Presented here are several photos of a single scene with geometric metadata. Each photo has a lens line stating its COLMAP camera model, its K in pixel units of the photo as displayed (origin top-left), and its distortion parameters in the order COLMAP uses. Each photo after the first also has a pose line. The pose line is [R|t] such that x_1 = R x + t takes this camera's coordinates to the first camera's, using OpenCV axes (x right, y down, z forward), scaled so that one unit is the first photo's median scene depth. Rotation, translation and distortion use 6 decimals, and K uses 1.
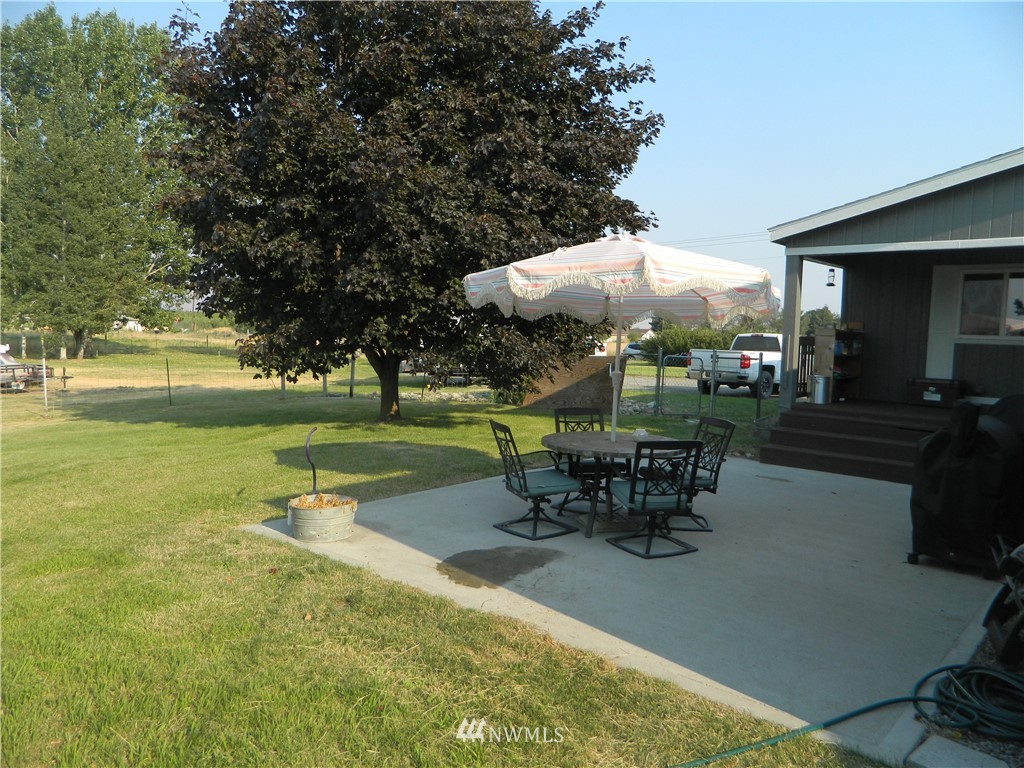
lens RADIAL K [[758.7, 0, 508.3], [0, 758.7, 385.2], [0, 0, 1]] dist [0.002651, -0.002896]
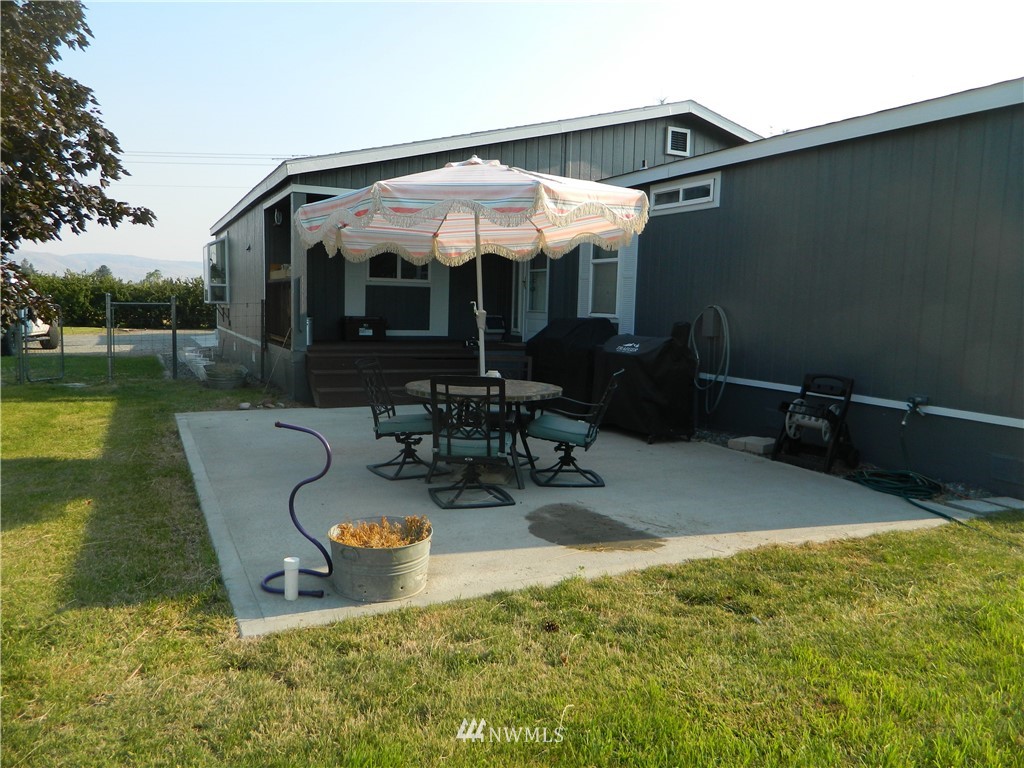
lens RADIAL K [[758.7, 0, 509.0], [0, 758.7, 382.7], [0, 0, 1]] dist [0.002651, -0.002896]
pose [[0.392846, -0.113826, 0.912532, -0.837562], [0.052367, 0.993469, 0.101377, -0.027102], [-0.918112, 0.007961, 0.396241, 0.730703]]
